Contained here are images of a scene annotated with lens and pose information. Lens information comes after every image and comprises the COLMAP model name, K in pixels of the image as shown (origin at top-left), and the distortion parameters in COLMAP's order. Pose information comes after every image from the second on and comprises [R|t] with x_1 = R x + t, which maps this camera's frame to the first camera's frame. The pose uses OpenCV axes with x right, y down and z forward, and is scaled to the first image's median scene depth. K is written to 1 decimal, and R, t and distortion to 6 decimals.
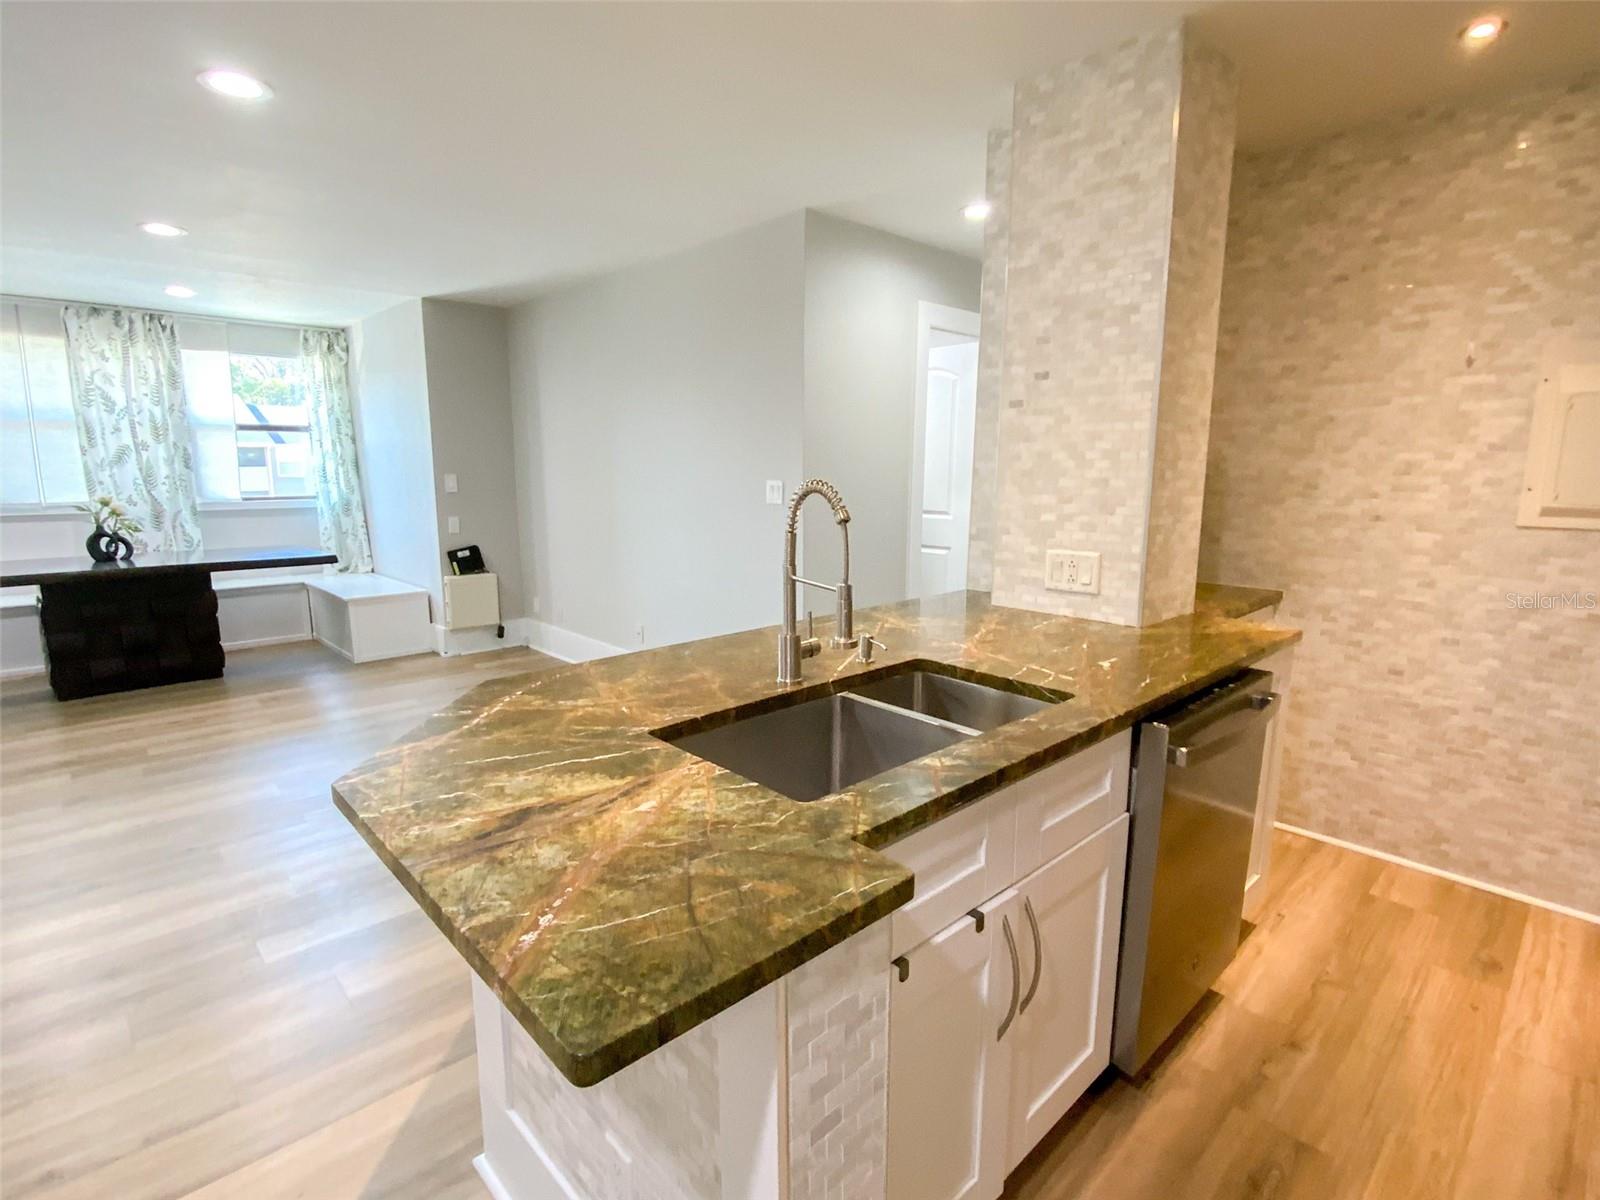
lens RADIAL K [[789.6, 0, 800.4], [0, 789.6, 603.6], [0, 0, 1]] dist [0.002028, -0.001151]
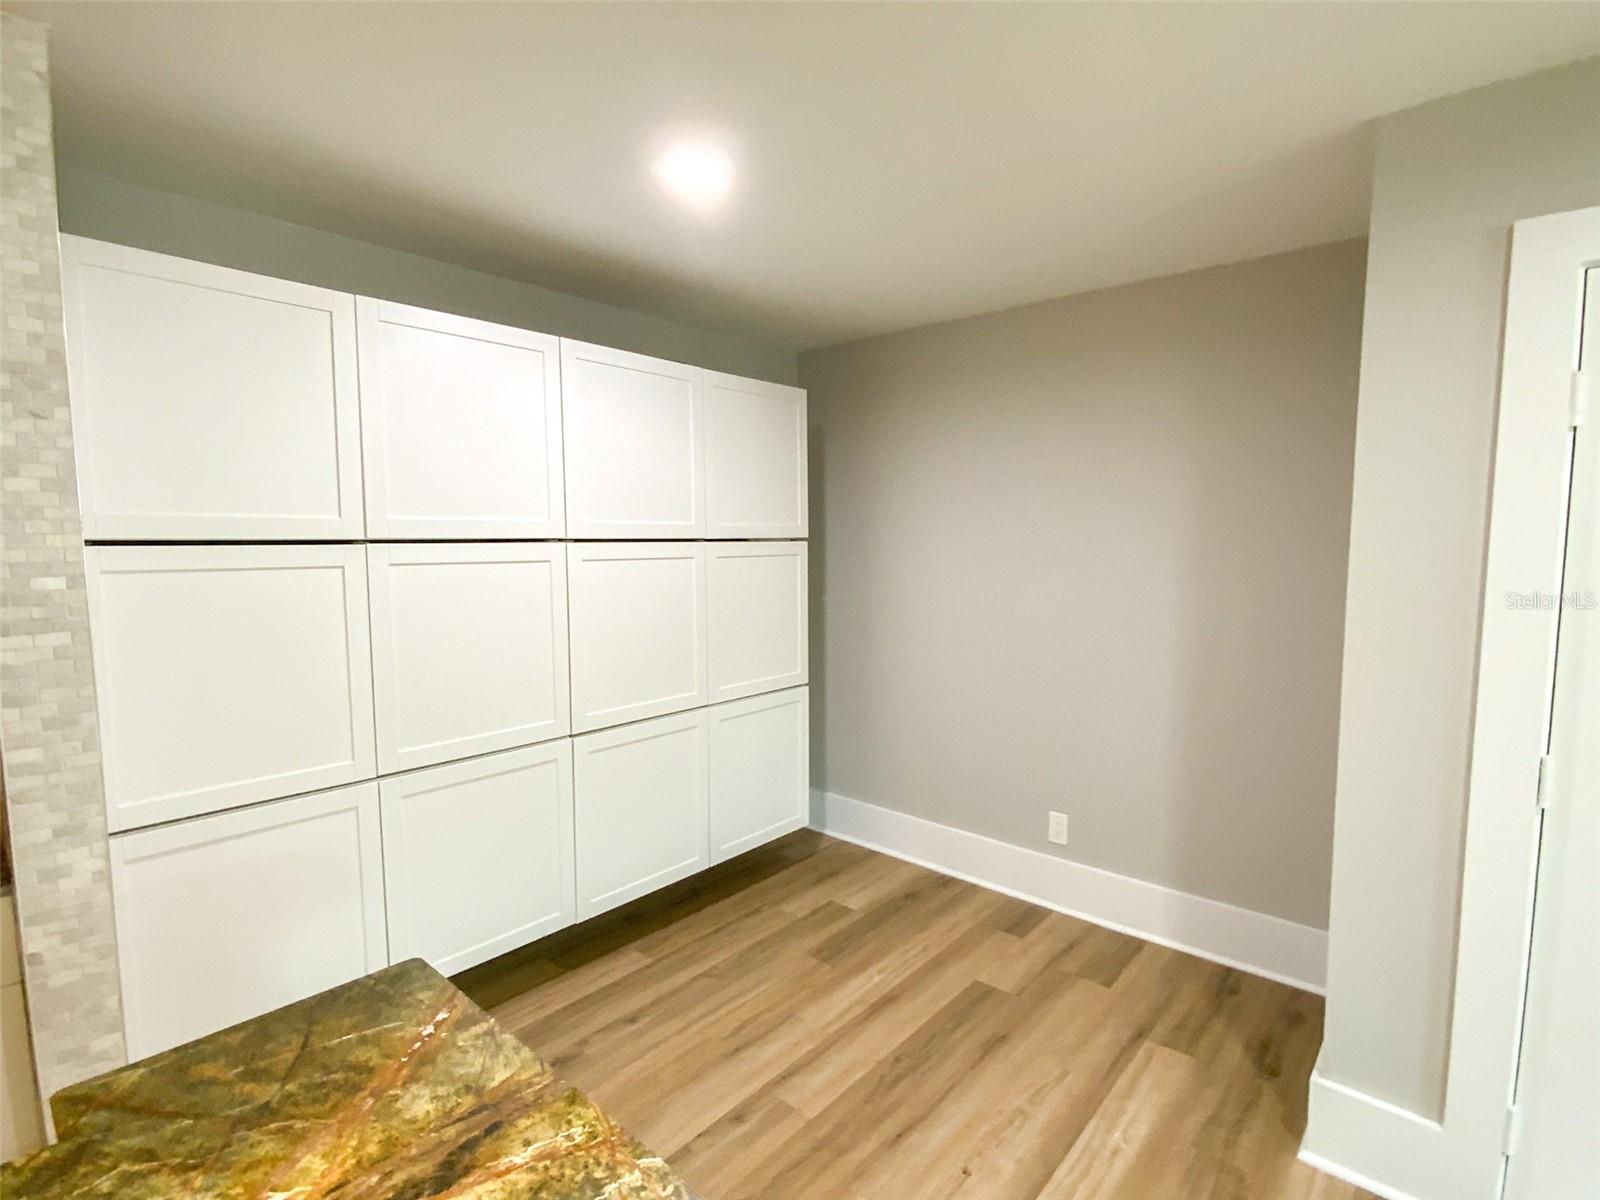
lens RADIAL K [[781.0, 0, 798.8], [0, 781.0, 606.6], [0, 0, 1]] dist [0.036857, -0.028420]
pose [[-0.996410, 0.006177, -0.084433, -0.269923], [-0.016315, 0.964629, 0.263104, -0.201968], [0.083072, 0.263537, -0.961066, 0.693262]]
